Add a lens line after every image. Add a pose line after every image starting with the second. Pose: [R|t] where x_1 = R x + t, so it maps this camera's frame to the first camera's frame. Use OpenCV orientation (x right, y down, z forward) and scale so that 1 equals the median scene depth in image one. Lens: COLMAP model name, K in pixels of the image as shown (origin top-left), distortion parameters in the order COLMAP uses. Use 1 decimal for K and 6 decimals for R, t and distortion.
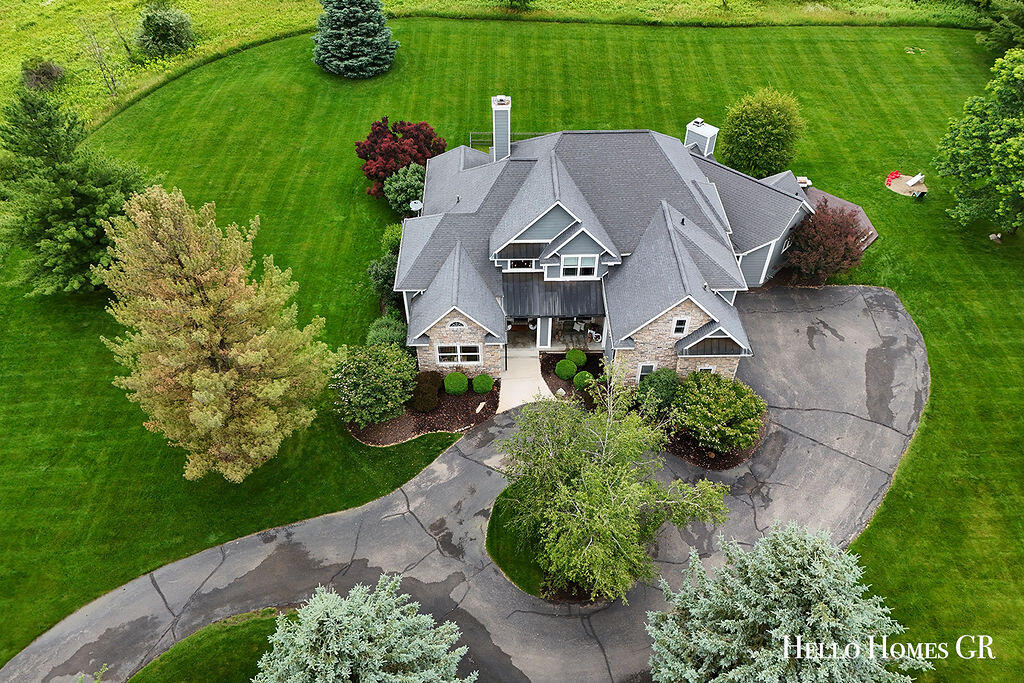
lens RADIAL K [[774.9, 0, 507.5], [0, 774.9, 344.9], [0, 0, 1]] dist [0.072660, -0.003494]
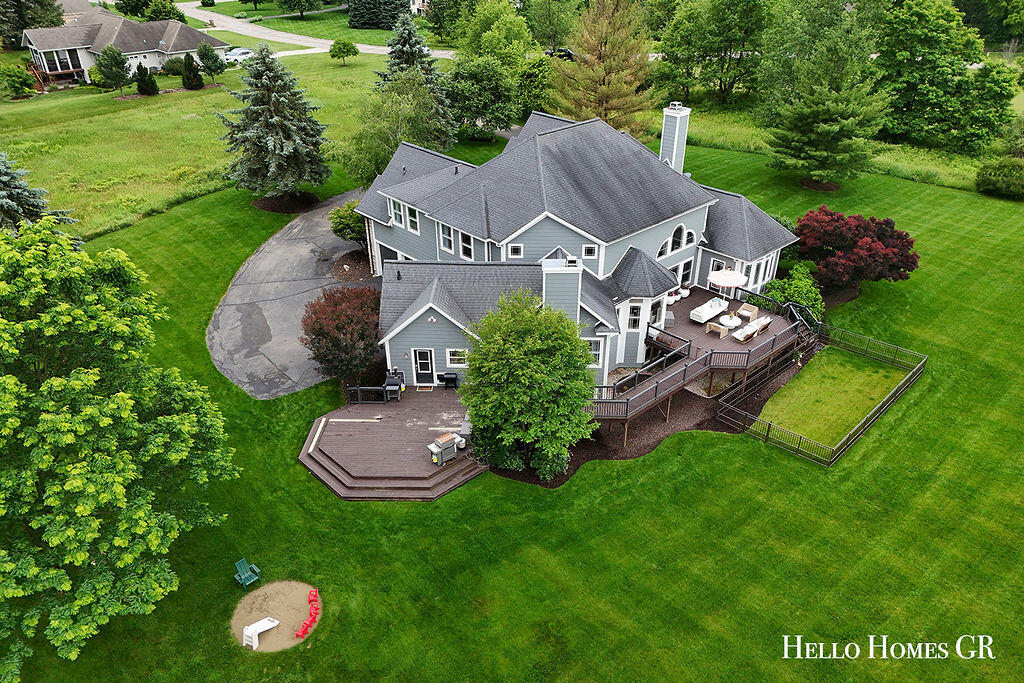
lens RADIAL K [[774.9, 0, 507.5], [0, 774.9, 344.9], [0, 0, 1]] dist [0.072660, -0.003494]
pose [[-0.750353, 0.328757, -0.573489, 0.847376], [-0.459892, 0.363562, 0.810137, -0.948765], [0.474837, 0.871632, -0.121607, 1.355795]]
